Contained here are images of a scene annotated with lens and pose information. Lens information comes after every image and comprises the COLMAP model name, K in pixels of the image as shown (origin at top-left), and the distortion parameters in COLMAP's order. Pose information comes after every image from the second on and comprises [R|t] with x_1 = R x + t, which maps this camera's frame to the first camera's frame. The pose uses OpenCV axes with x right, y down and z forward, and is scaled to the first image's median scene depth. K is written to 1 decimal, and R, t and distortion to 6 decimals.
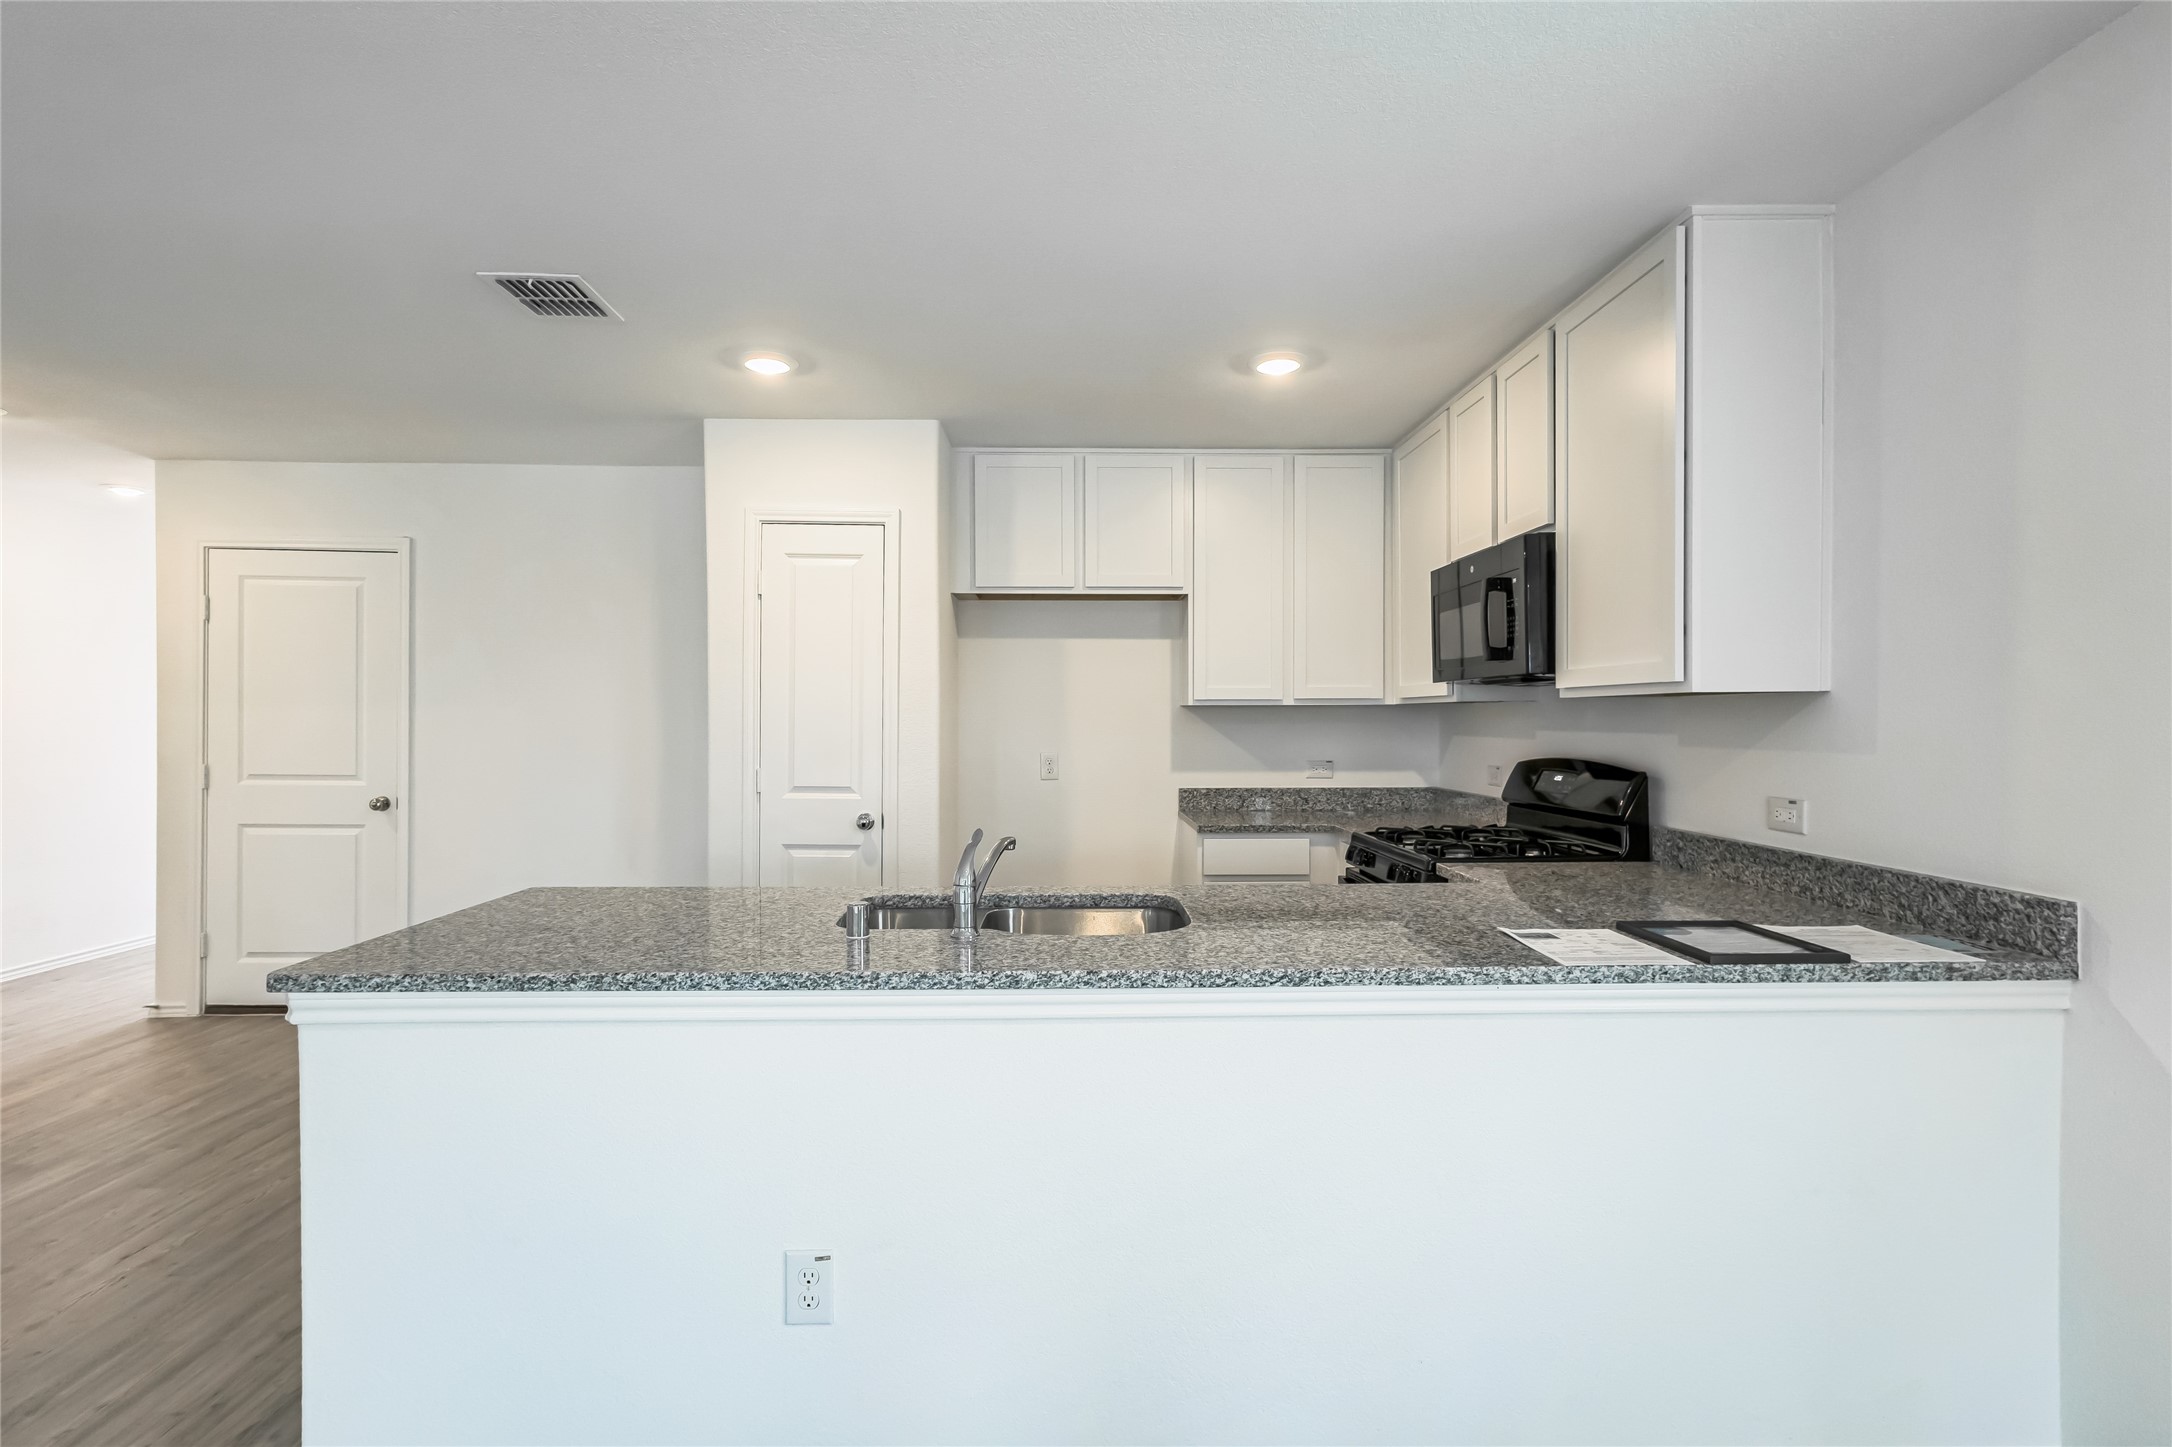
lens RADIAL K [[1017.1, 0, 1102.1], [0, 1017.1, 725.2], [0, 0, 1]] dist [0.013074, -0.006409]
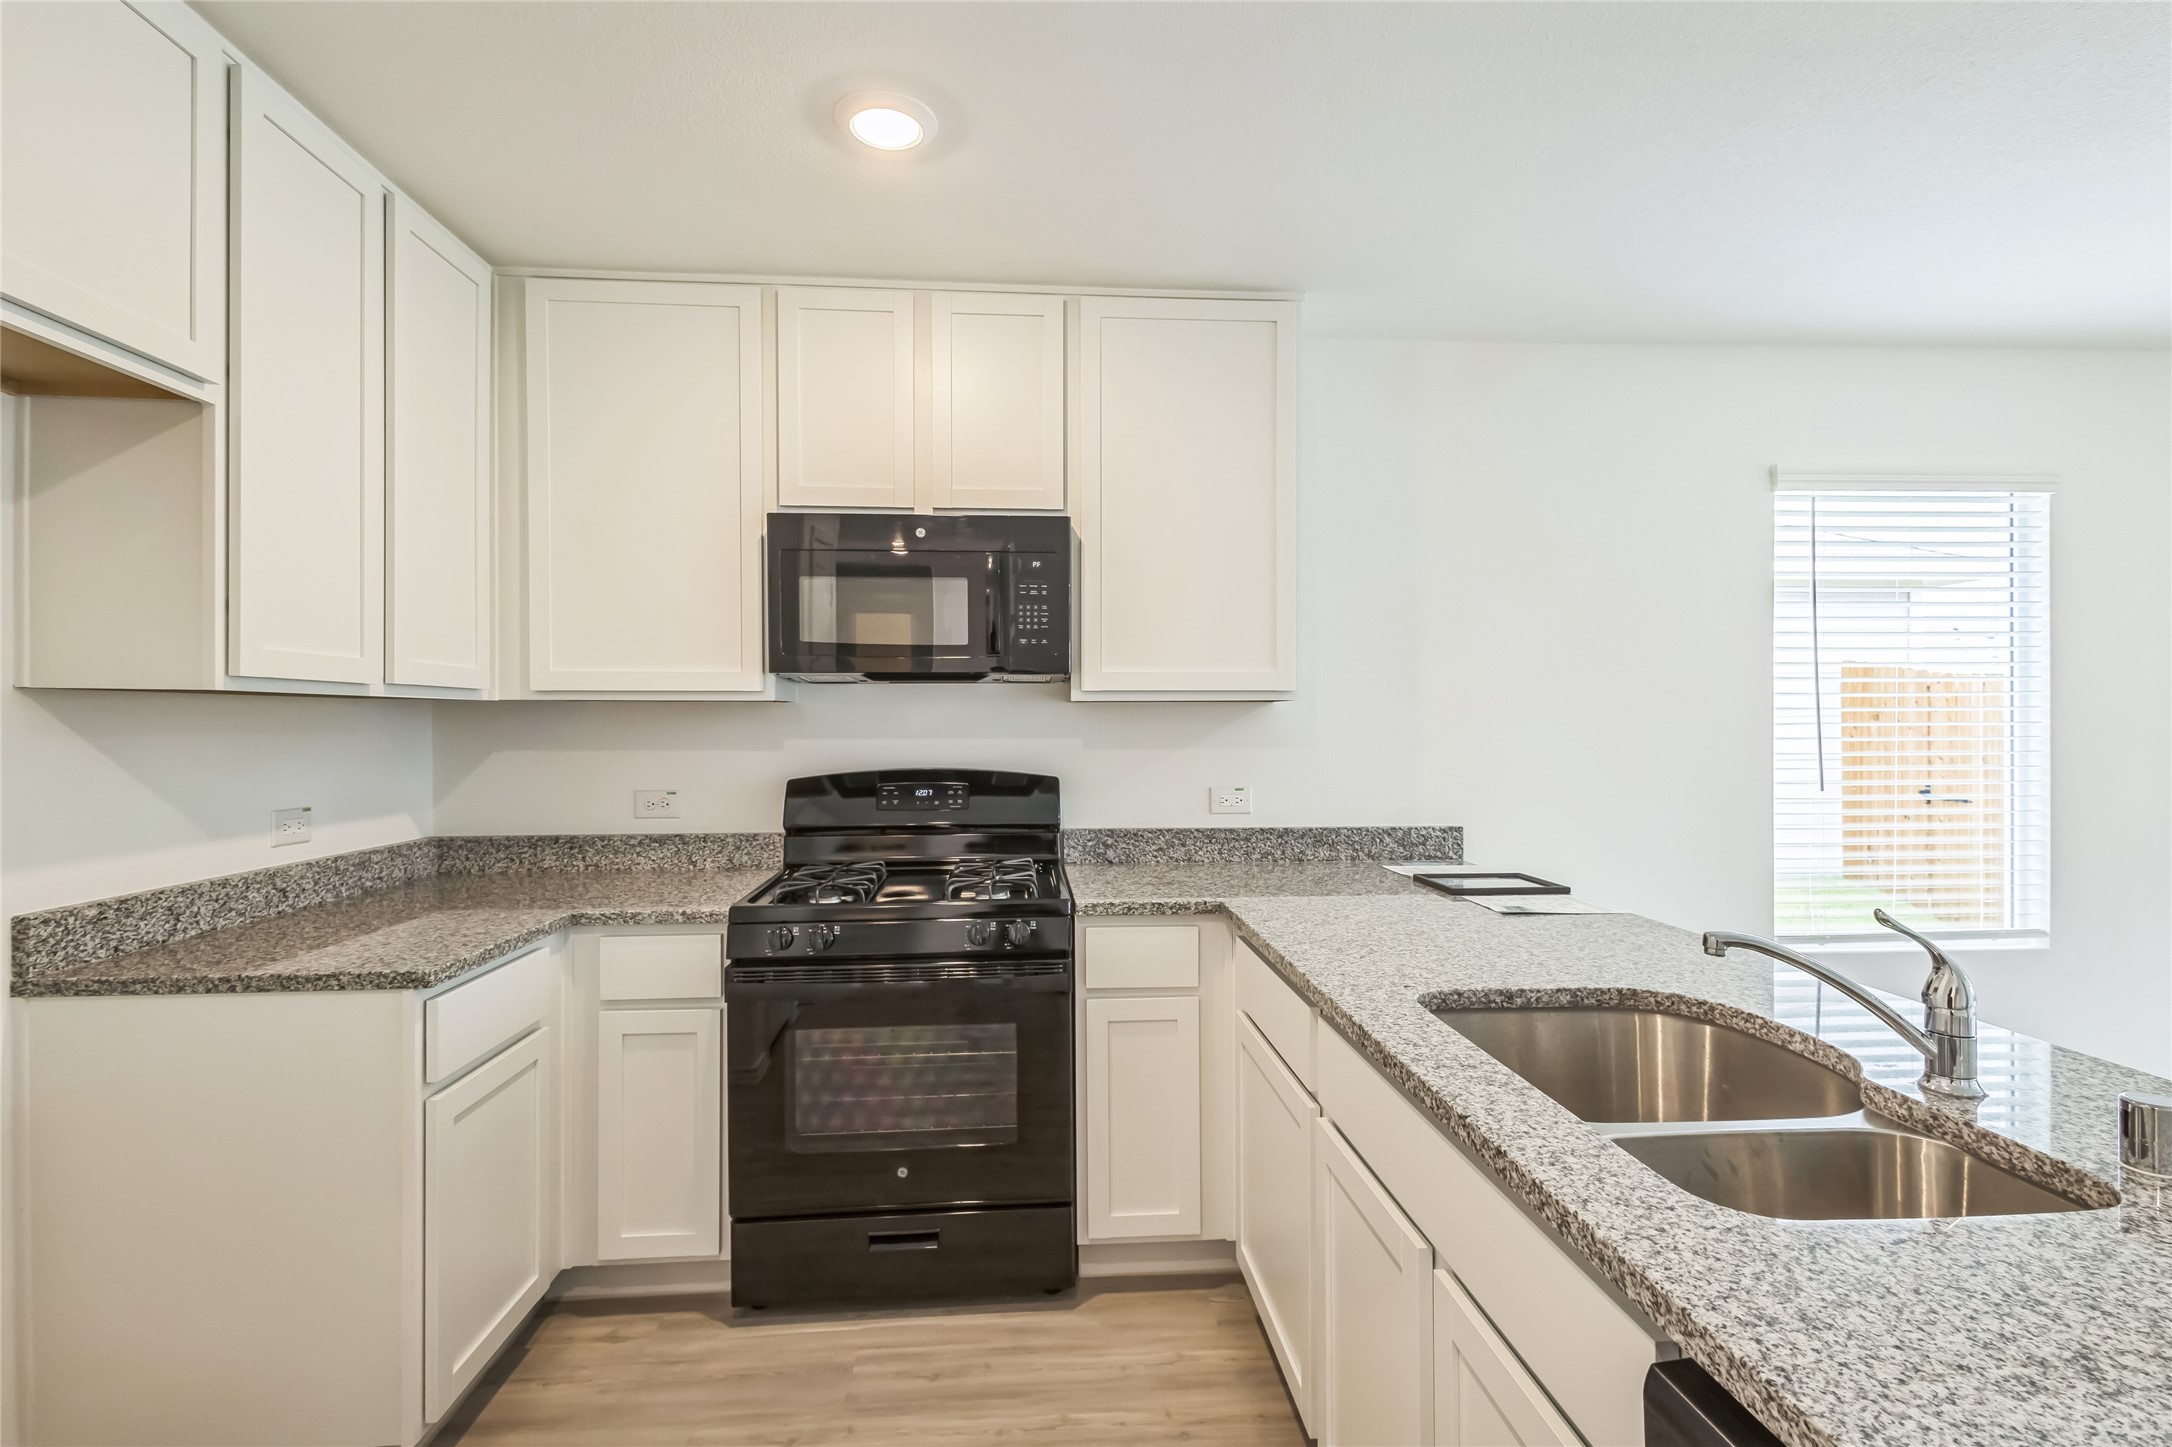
lens RADIAL K [[1017.1, 0, 1085.6], [0, 1017.1, 730.2], [0, 0, 1]] dist [0.013074, -0.006409]
pose [[-0.041678, -0.003646, 0.999124, -0.365307], [0.007147, 0.999967, 0.003947, -0.003068], [-0.999106, 0.007305, -0.041651, 0.780753]]
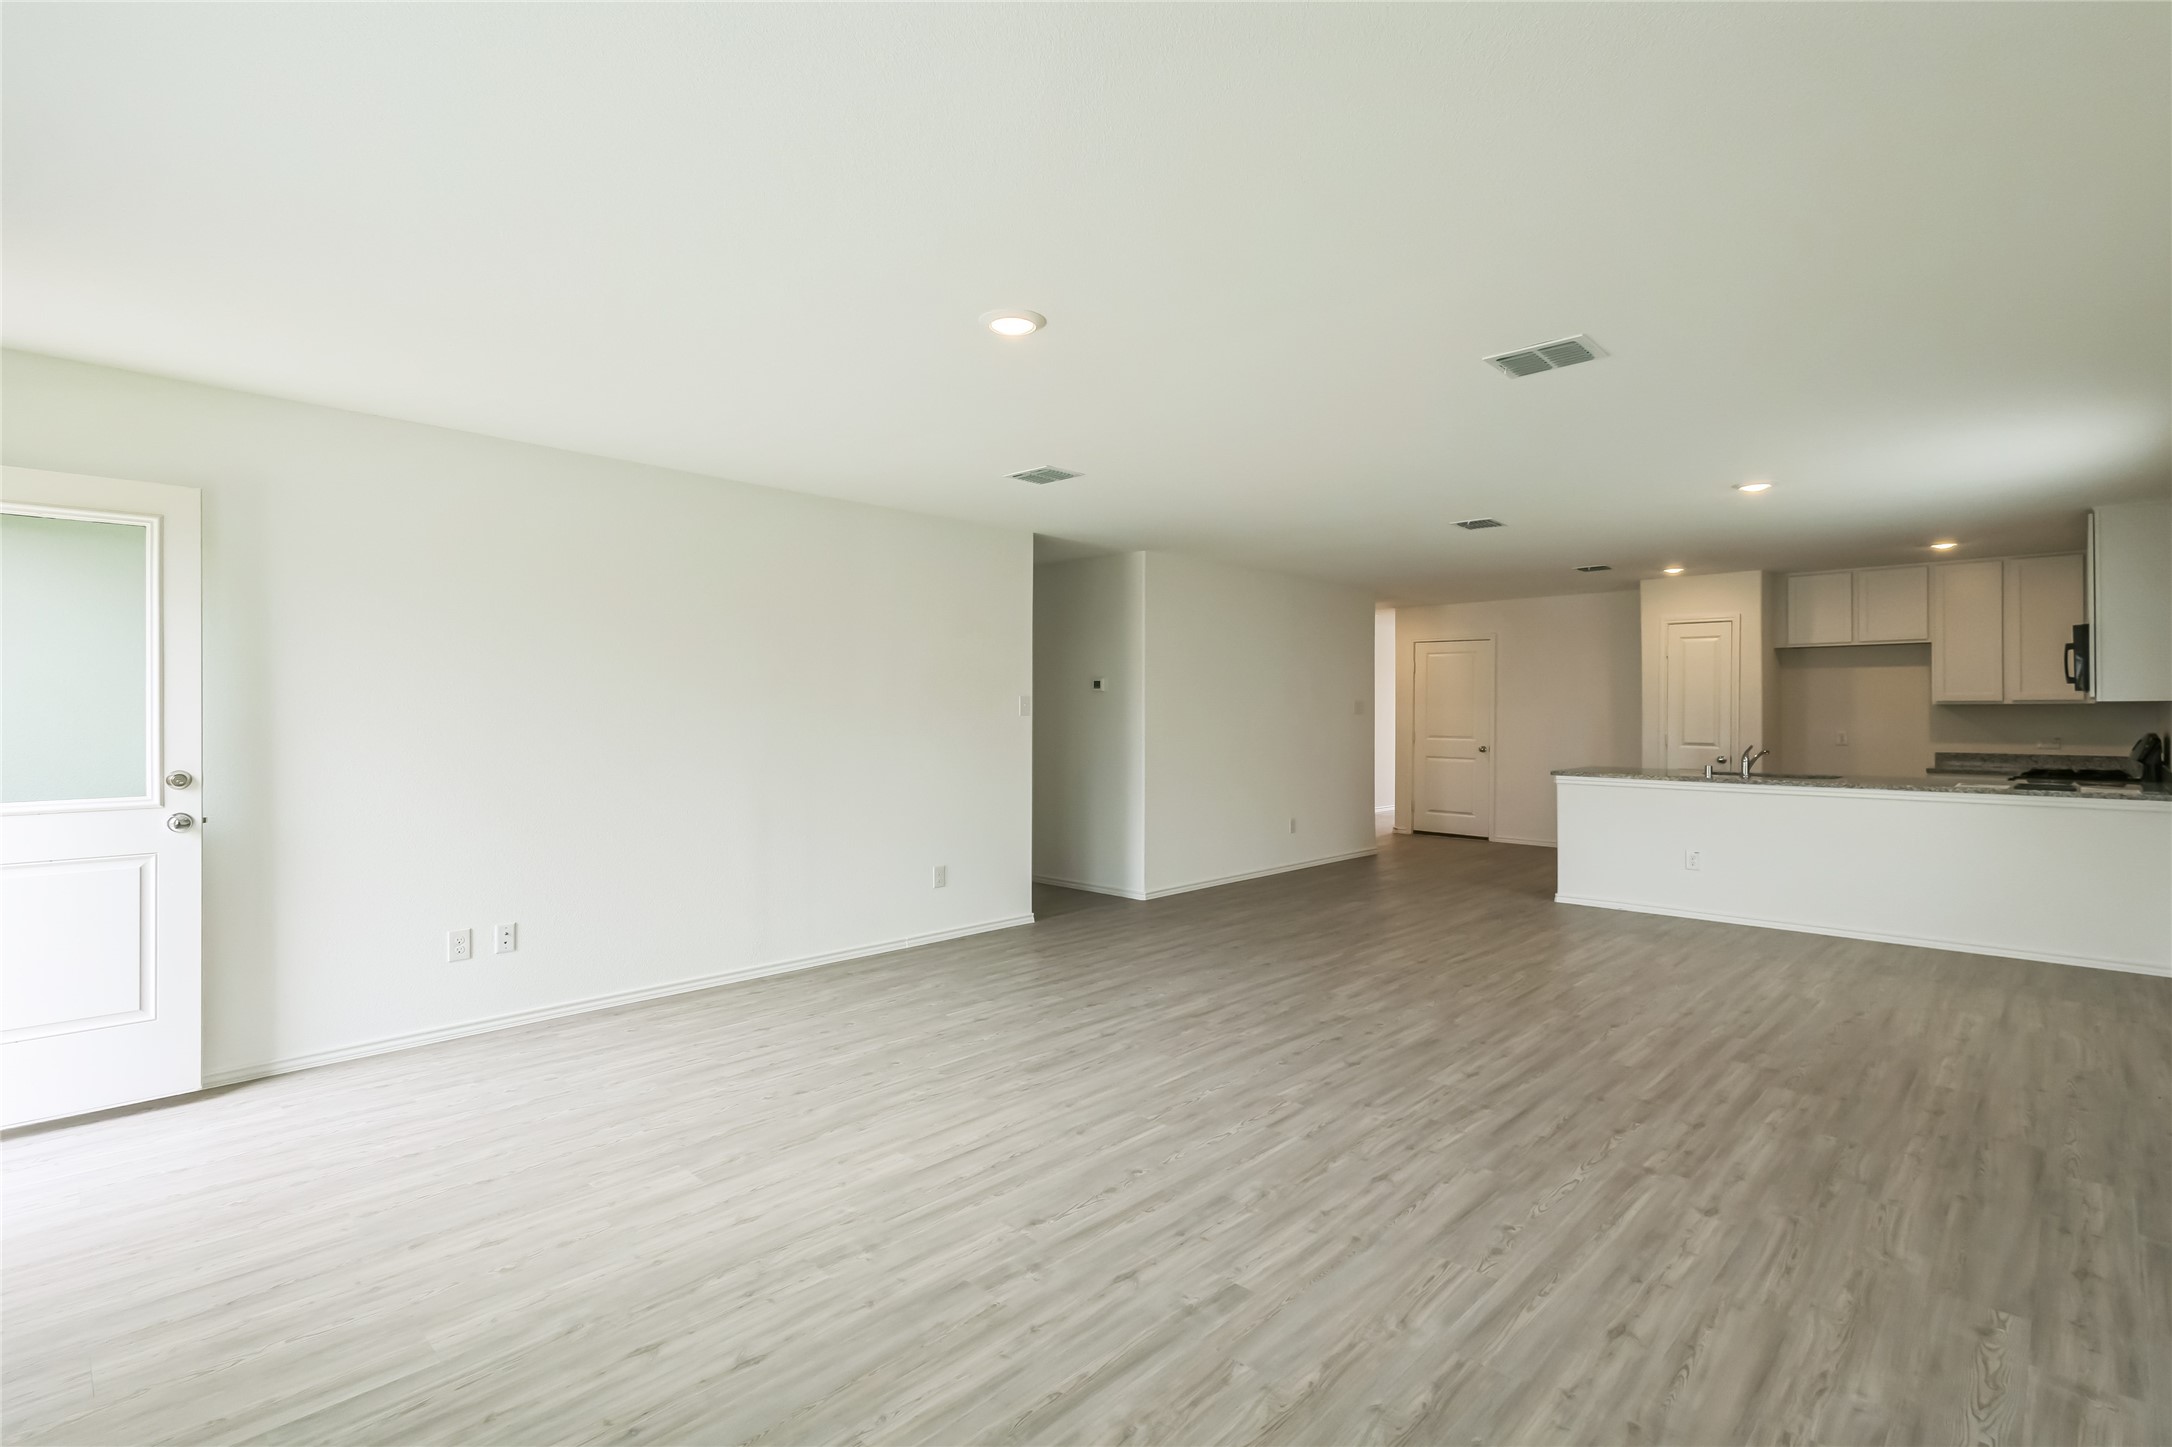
lens RADIAL K [[1017.1, 0, 1090.2], [0, 1017.1, 716.3], [0, 0, 1]] dist [0.013074, -0.006409]
pose [[0.694871, 0.001504, -0.719133, 0.401450], [-0.002887, 0.999996, -0.000697, 0.008159], [0.719129, 0.002561, 0.694872, -1.493051]]
